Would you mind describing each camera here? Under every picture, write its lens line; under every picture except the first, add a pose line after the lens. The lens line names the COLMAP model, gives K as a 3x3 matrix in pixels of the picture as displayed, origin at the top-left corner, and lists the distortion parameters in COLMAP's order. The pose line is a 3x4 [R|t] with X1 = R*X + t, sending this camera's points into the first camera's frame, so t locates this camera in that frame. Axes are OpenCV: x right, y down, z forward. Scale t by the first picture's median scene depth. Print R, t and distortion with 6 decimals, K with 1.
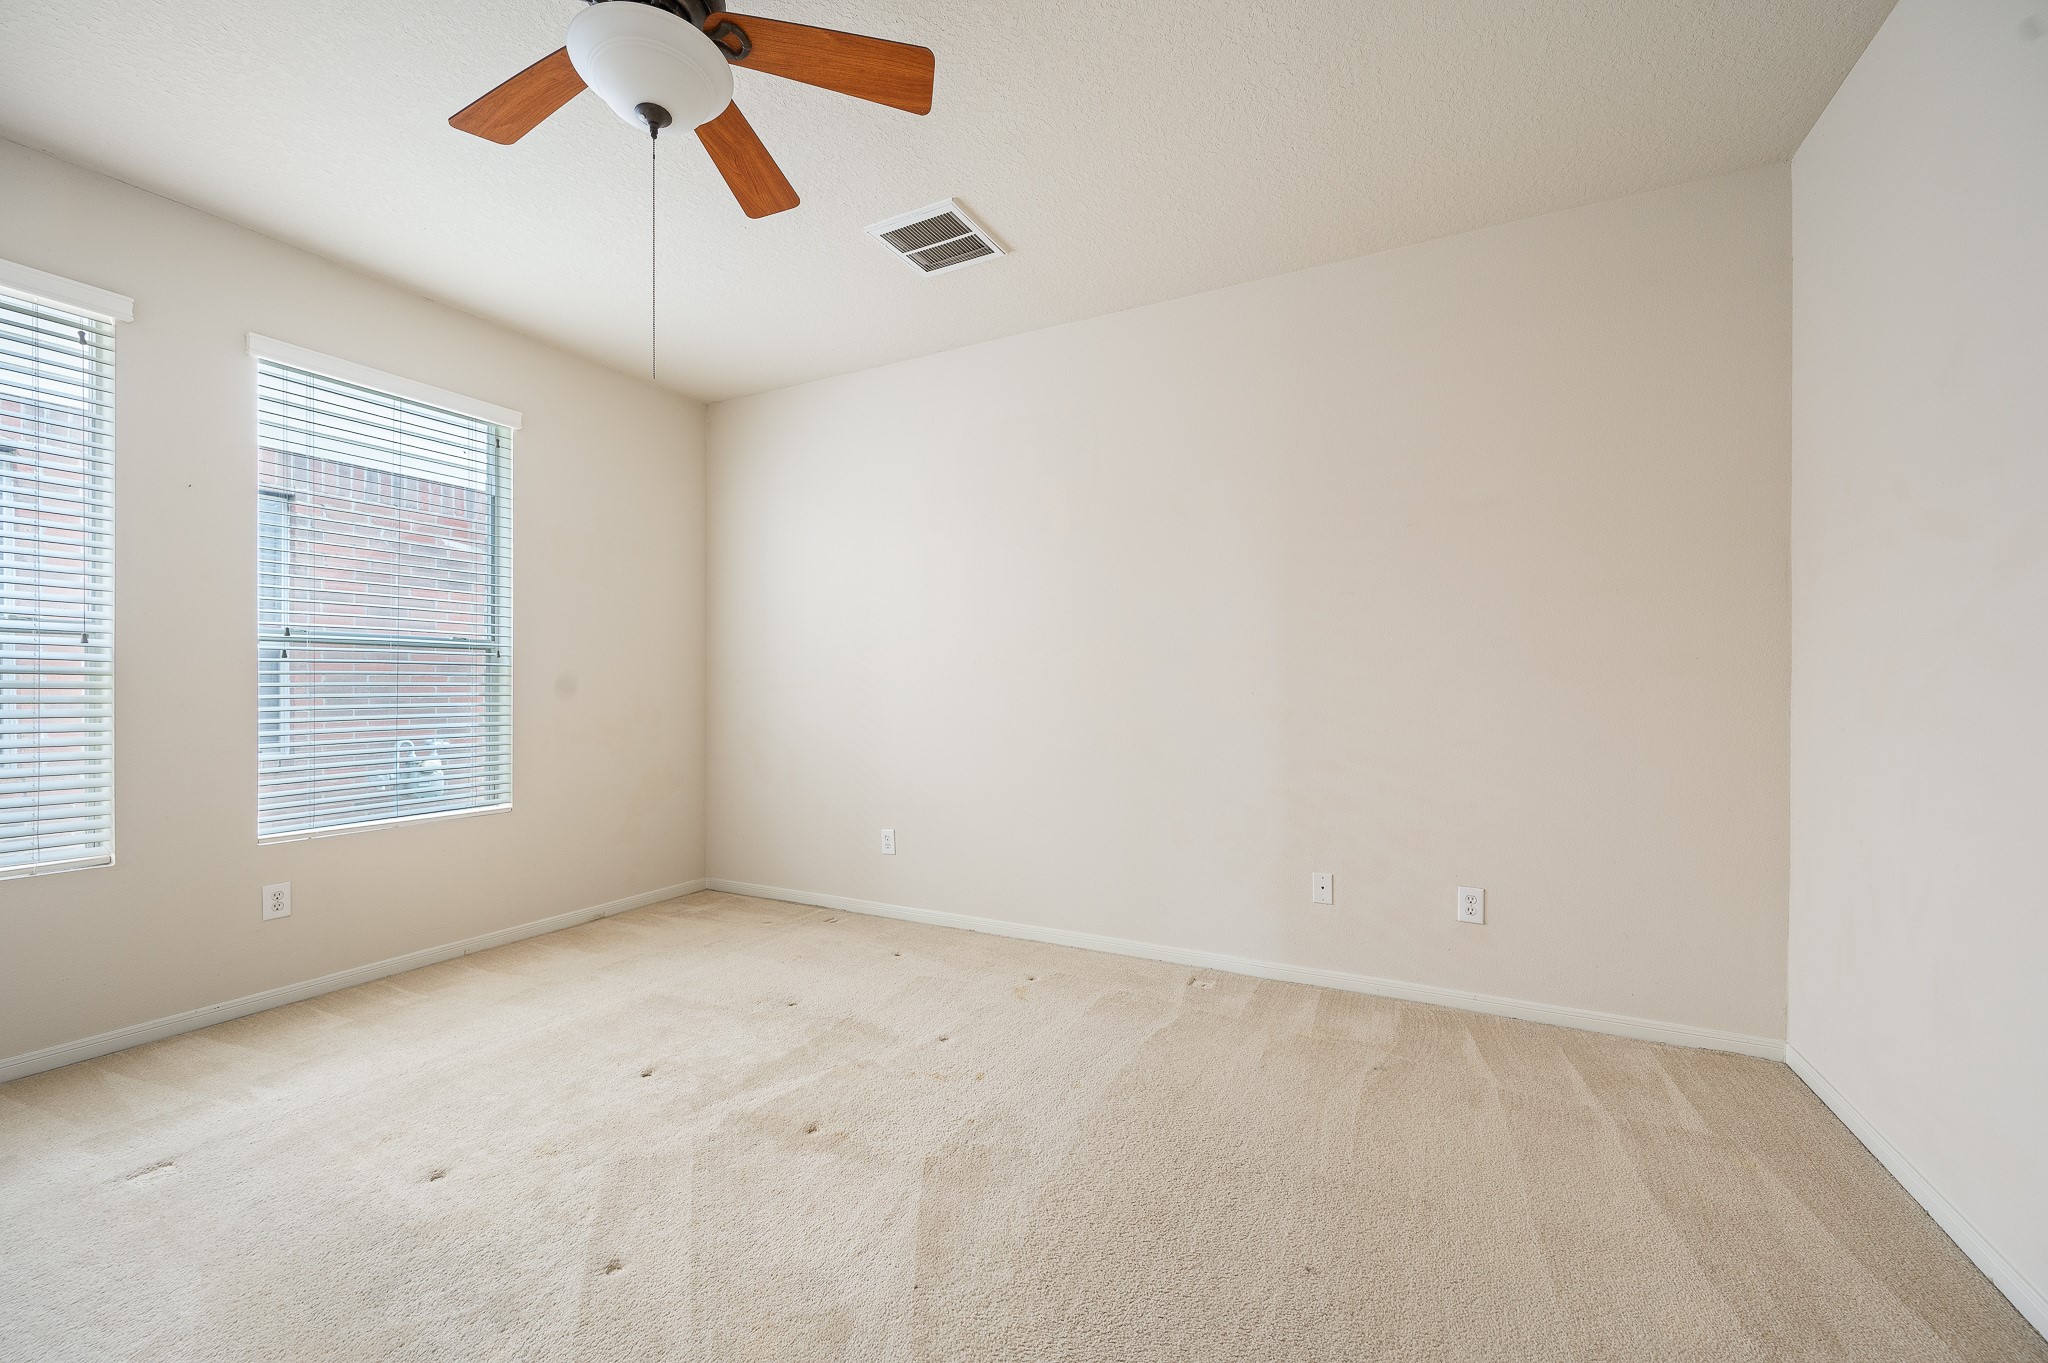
lens RADIAL K [[821.6, 0, 1029.9], [0, 821.6, 691.2], [0, 0, 1]] dist [0.005432, 0.000264]
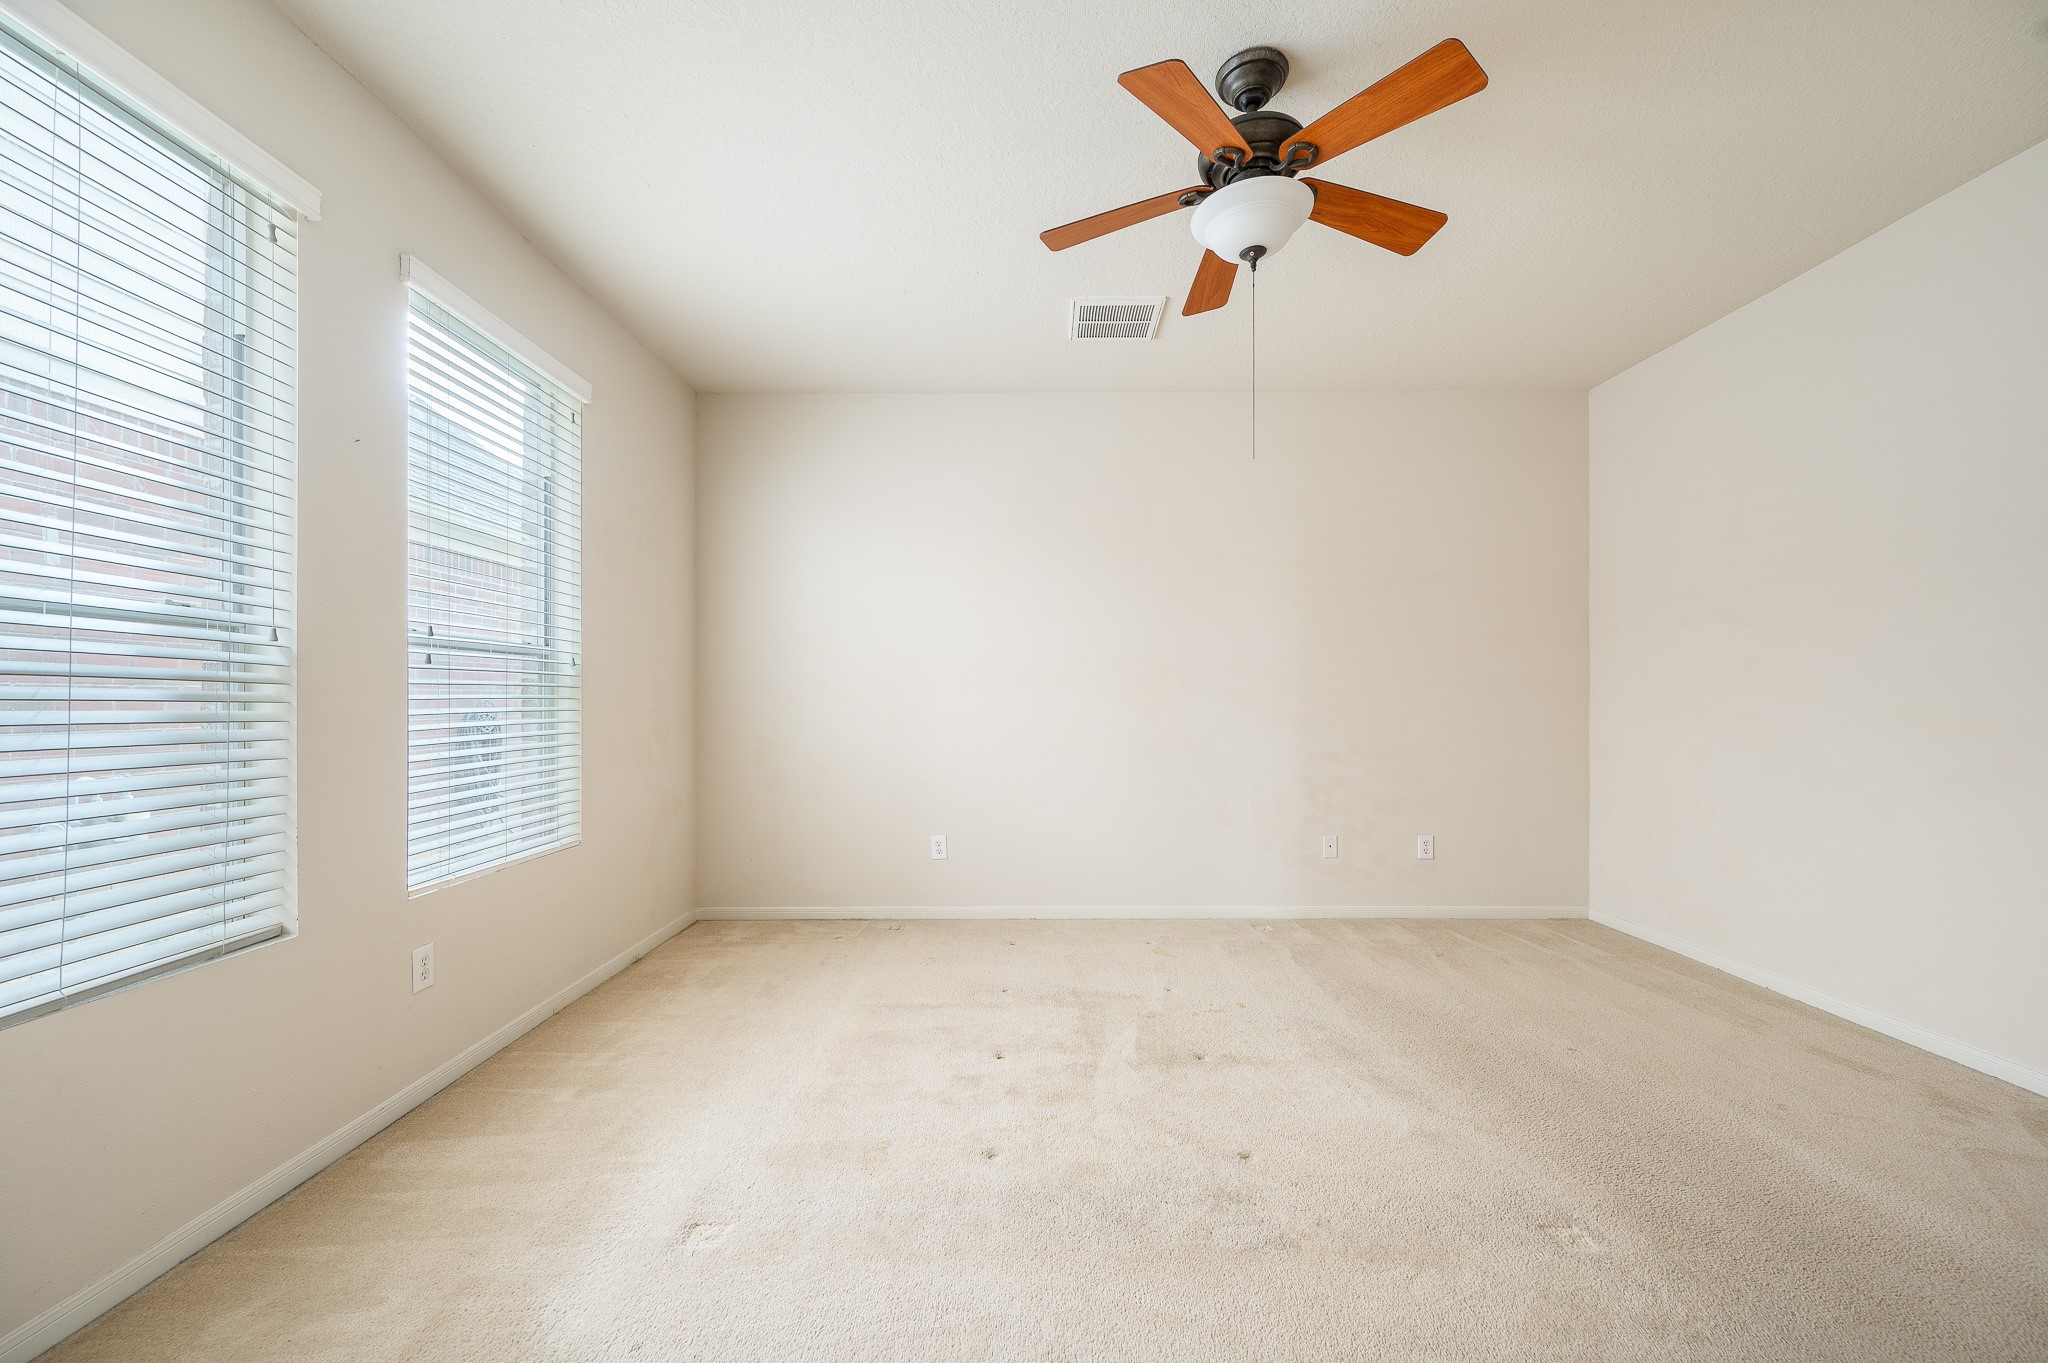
lens RADIAL K [[821.6, 0, 1061.4], [0, 821.6, 693.1], [0, 0, 1]] dist [0.005432, 0.000264]
pose [[0.883015, 0.002915, 0.469335, -0.735987], [0.002395, 0.999940, -0.010717, -0.001498], [-0.469338, 0.010587, 0.882955, 0.002076]]
